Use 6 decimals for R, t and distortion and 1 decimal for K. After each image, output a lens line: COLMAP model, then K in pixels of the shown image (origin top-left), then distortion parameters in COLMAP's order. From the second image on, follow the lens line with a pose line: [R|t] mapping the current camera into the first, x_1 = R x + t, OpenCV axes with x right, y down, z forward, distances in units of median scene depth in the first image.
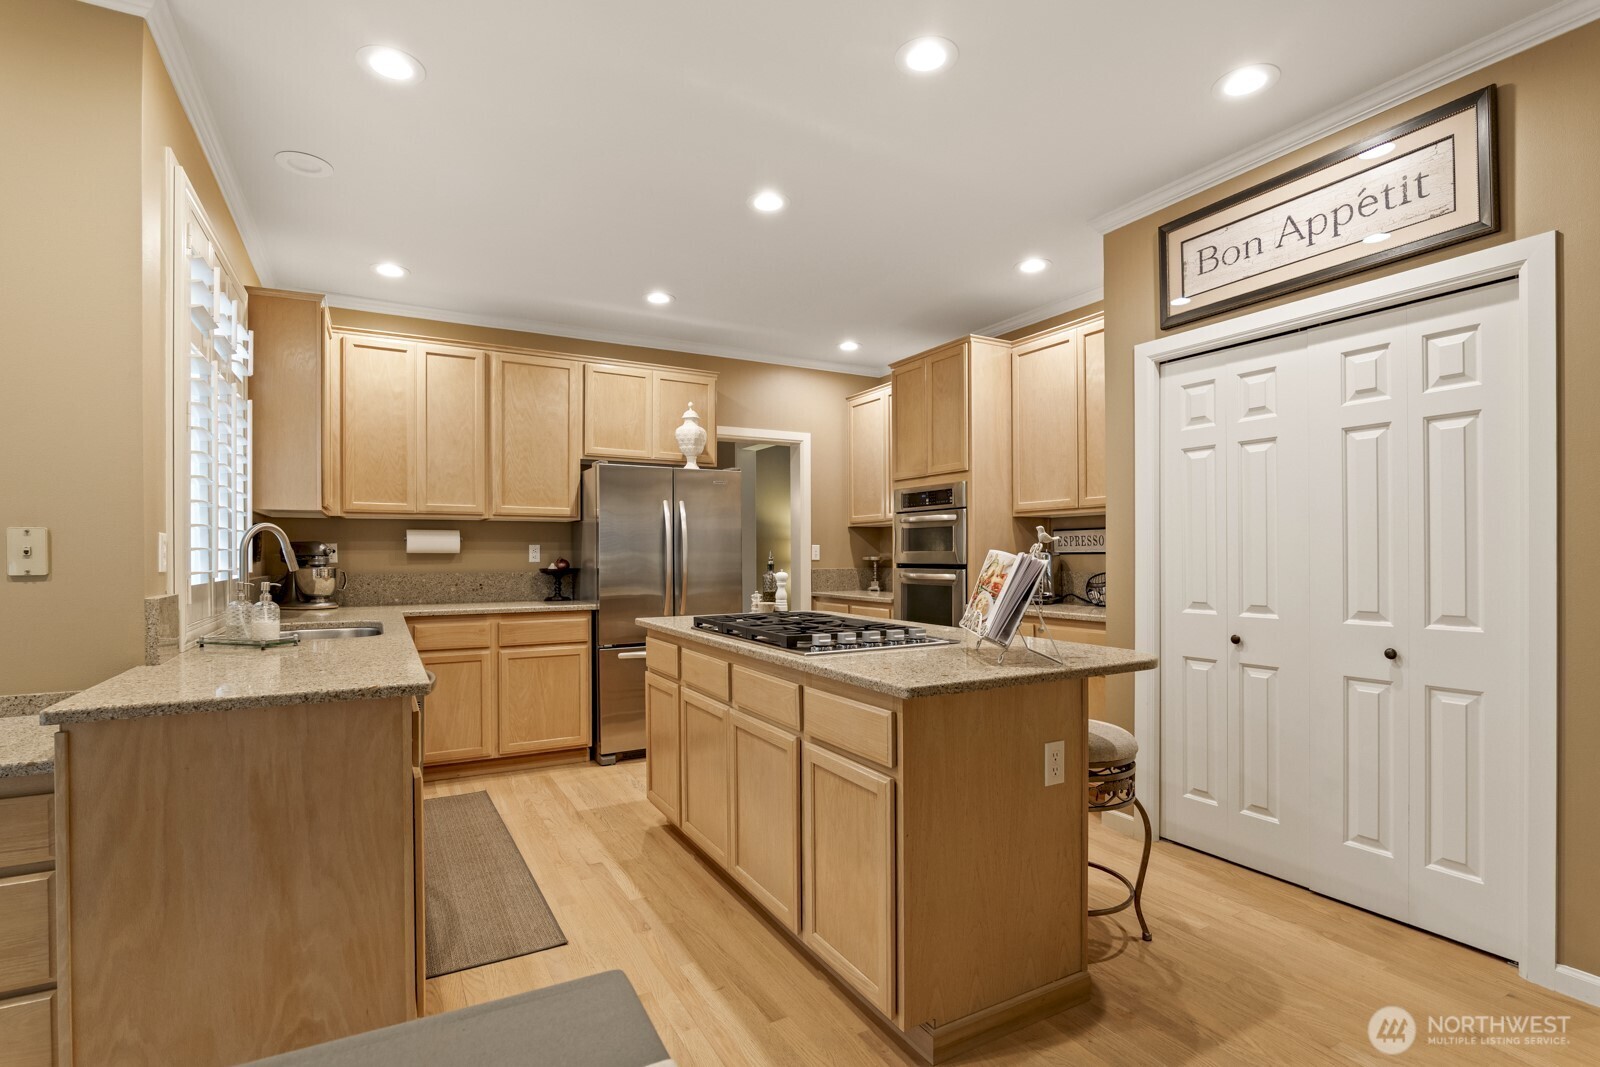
lens RADIAL K [[757.3, 0, 814.3], [0, 757.3, 560.0], [0, 0, 1]] dist [-0.018415, 0.000934]
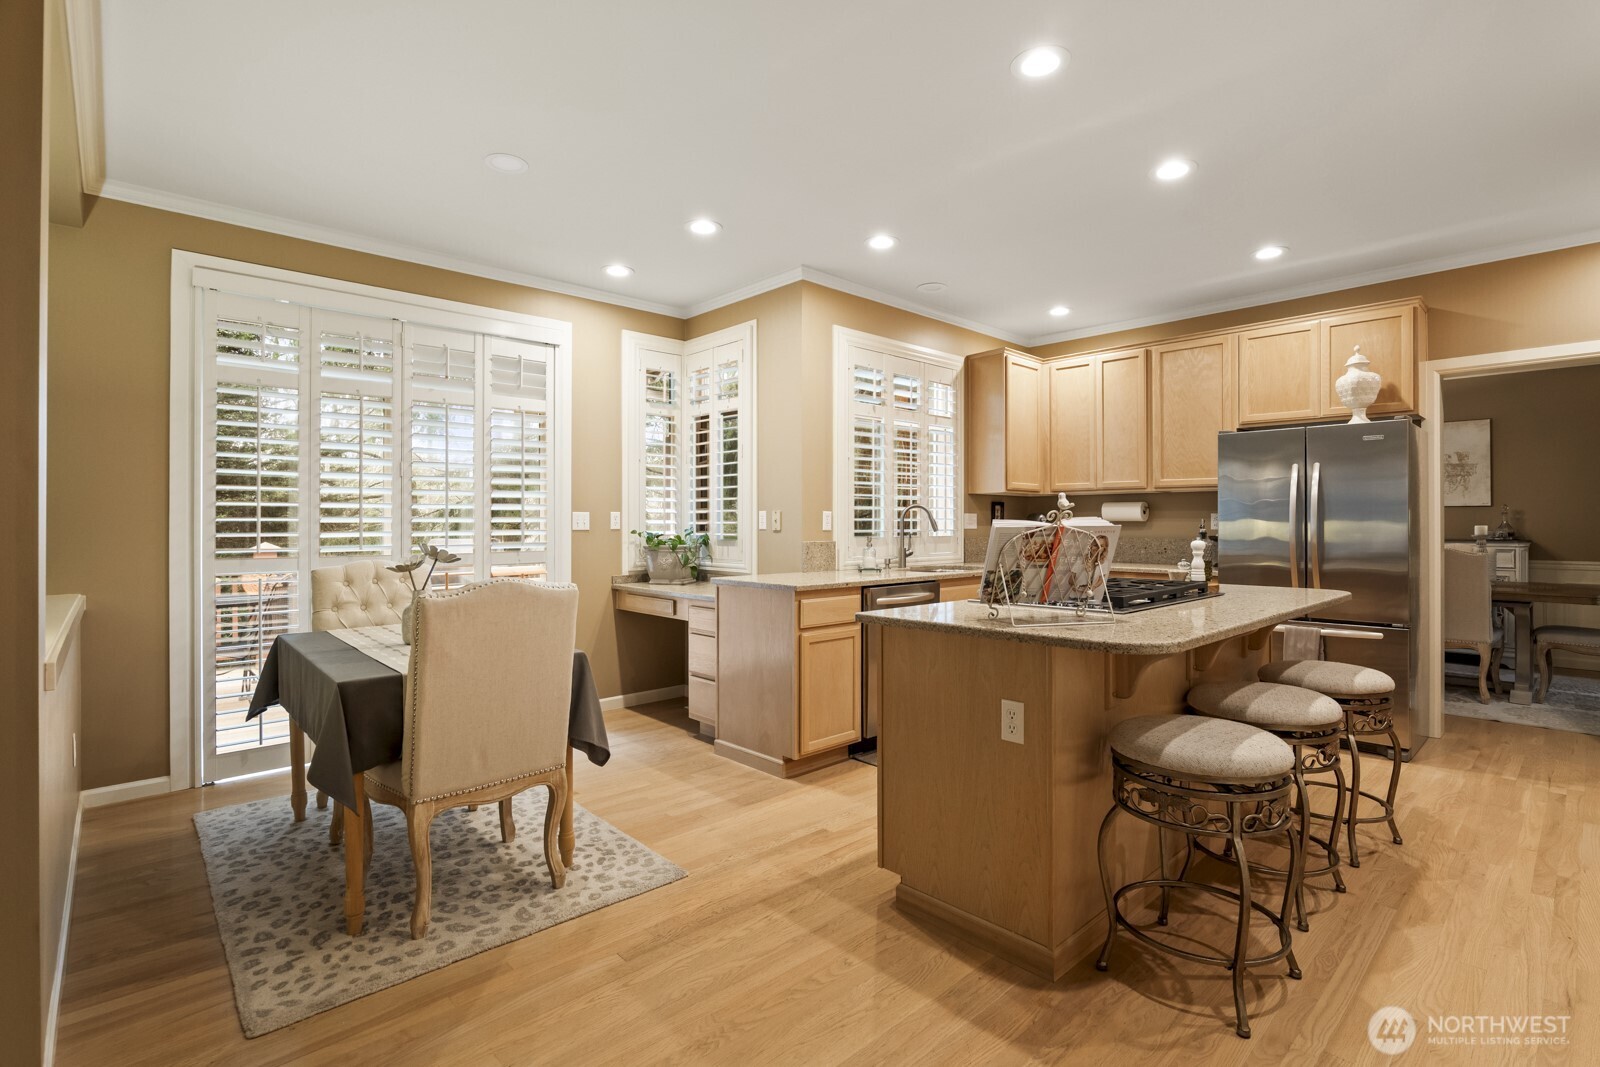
lens RADIAL K [[757.3, 0, 808.0], [0, 757.3, 523.4], [0, 0, 1]] dist [-0.018415, 0.000934]
pose [[0.241846, 0.003007, -0.970310, 0.561146], [-0.009310, 0.999956, 0.000778, -0.001570], [0.970270, 0.008845, 0.241864, 0.207711]]
